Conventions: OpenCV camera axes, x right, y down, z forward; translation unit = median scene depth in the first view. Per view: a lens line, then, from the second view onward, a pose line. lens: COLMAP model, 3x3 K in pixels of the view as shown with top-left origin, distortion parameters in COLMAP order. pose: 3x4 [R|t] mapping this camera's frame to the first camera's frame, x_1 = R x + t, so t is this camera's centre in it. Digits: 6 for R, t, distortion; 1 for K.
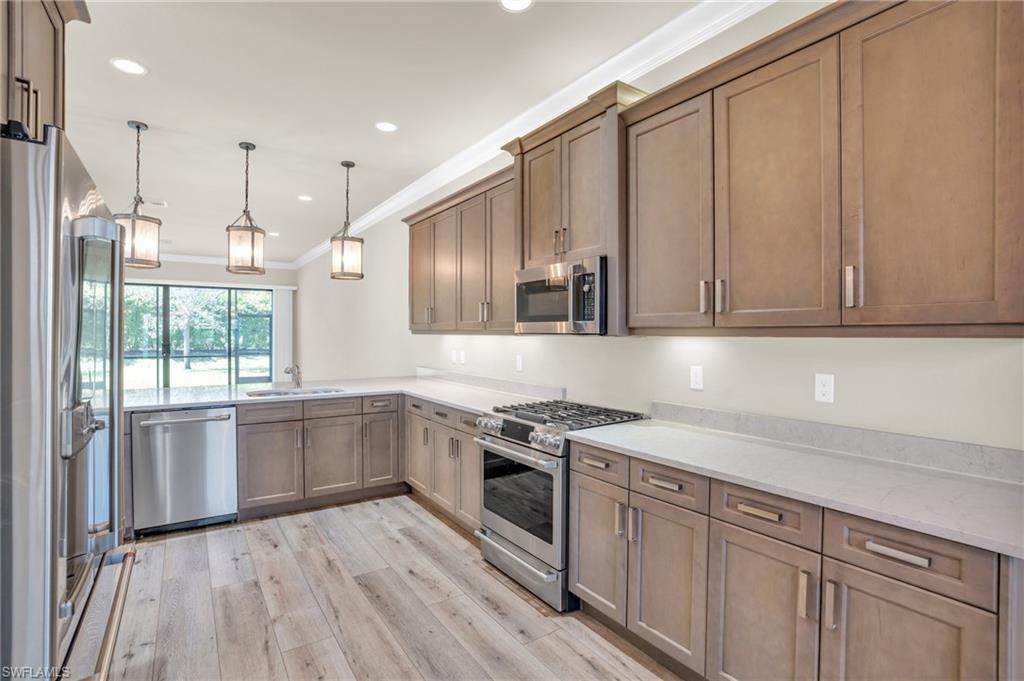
lens RADIAL K [[492.5, 0, 513.6], [0, 492.5, 340.4], [0, 0, 1]] dist [-0.042262, 0.005182]
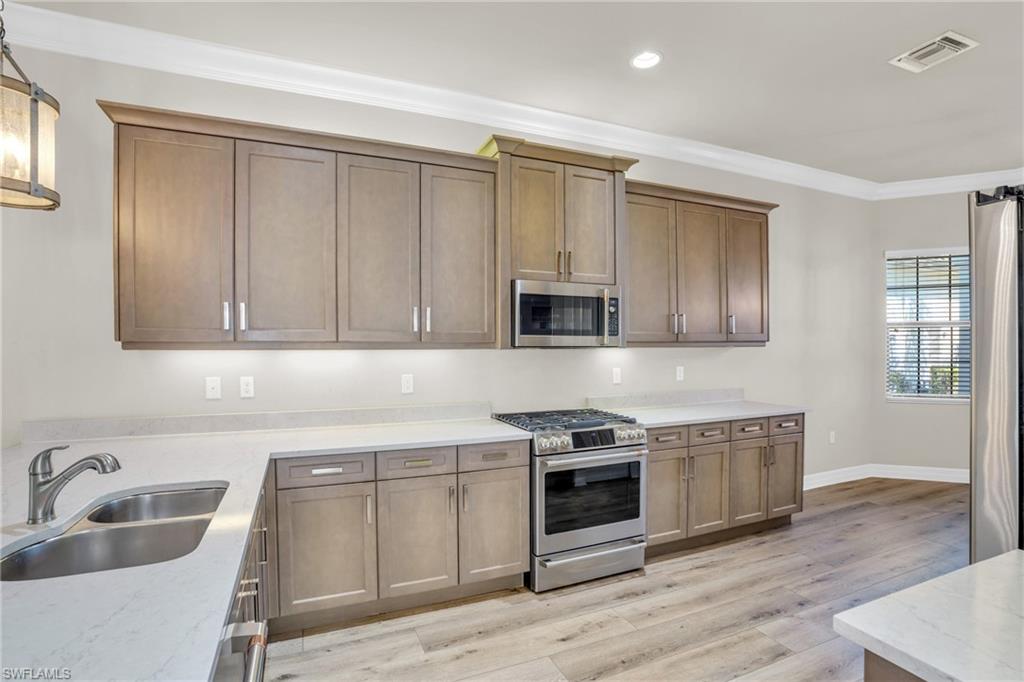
lens RADIAL K [[492.5, 0, 514.4], [0, 492.5, 346.3], [0, 0, 1]] dist [-0.042262, 0.005182]
pose [[0.171188, -0.010589, 0.985181, -1.067902], [0.003037, 0.999943, 0.010220, -0.026472], [-0.985234, 0.001242, 0.171210, 0.985079]]
